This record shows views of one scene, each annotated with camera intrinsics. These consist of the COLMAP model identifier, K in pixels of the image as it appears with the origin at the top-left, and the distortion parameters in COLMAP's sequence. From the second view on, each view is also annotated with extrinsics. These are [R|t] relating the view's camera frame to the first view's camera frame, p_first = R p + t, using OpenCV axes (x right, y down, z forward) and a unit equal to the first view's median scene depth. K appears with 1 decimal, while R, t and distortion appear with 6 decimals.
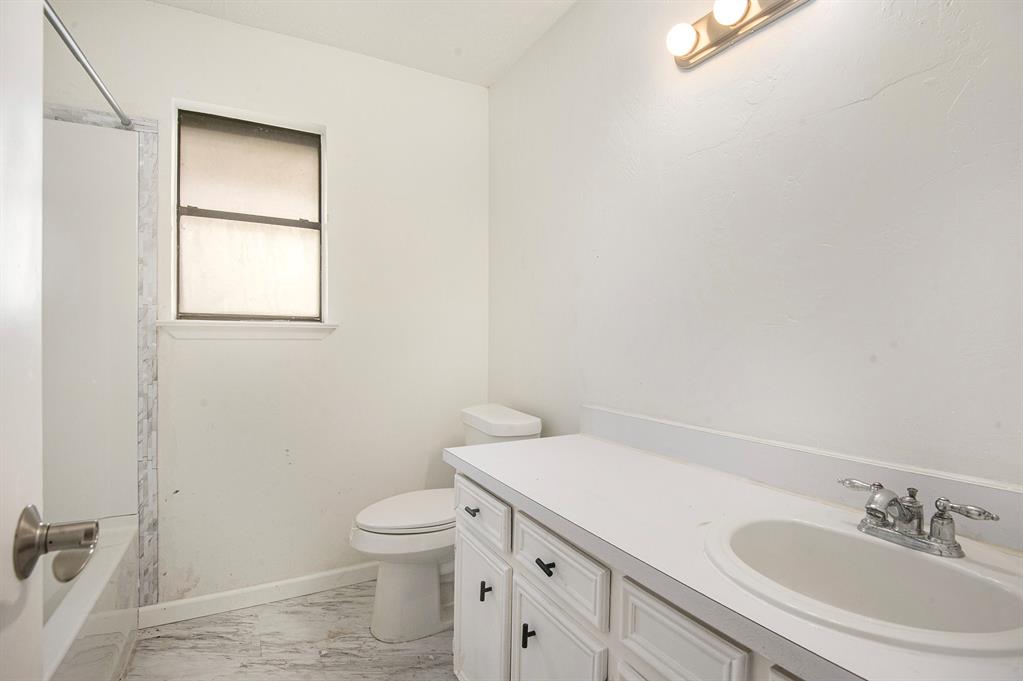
lens RADIAL K [[479.9, 0, 515.6], [0, 479.9, 349.5], [0, 0, 1]] dist [-0.012707, -0.017054]
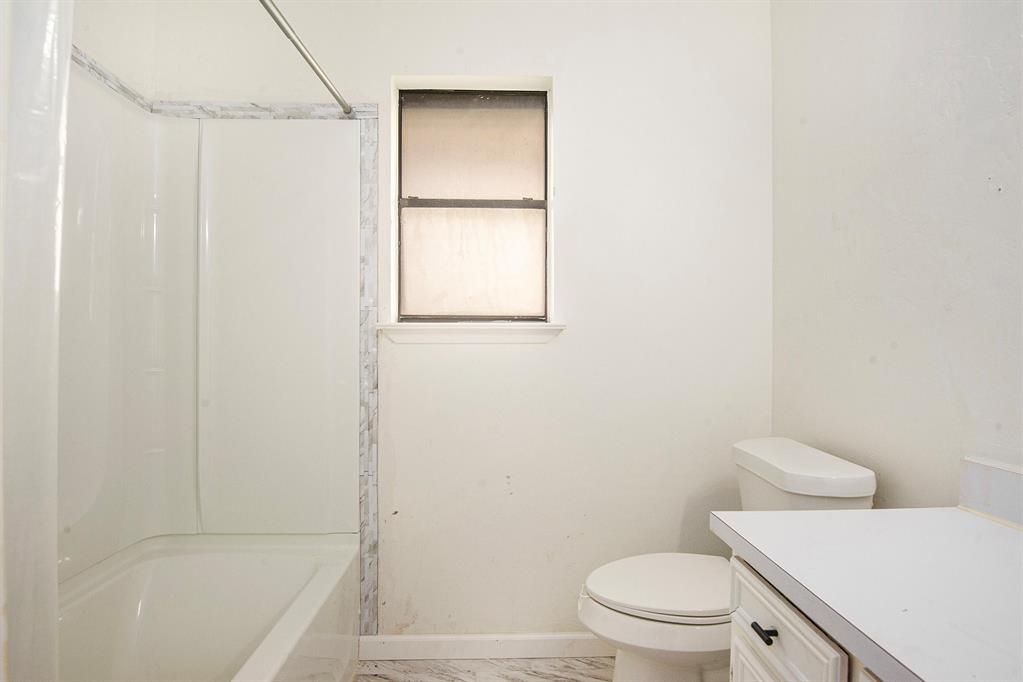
lens RADIAL K [[569.3, 0, 511.5], [0, 569.3, 341.0], [0, 0, 1]] dist [0.068793, -0.000192]
pose [[0.891807, -0.006032, -0.452376, -0.023305], [-0.004666, 0.999735, -0.022530, -0.003253], [0.452392, 0.022203, 0.891543, 0.120648]]
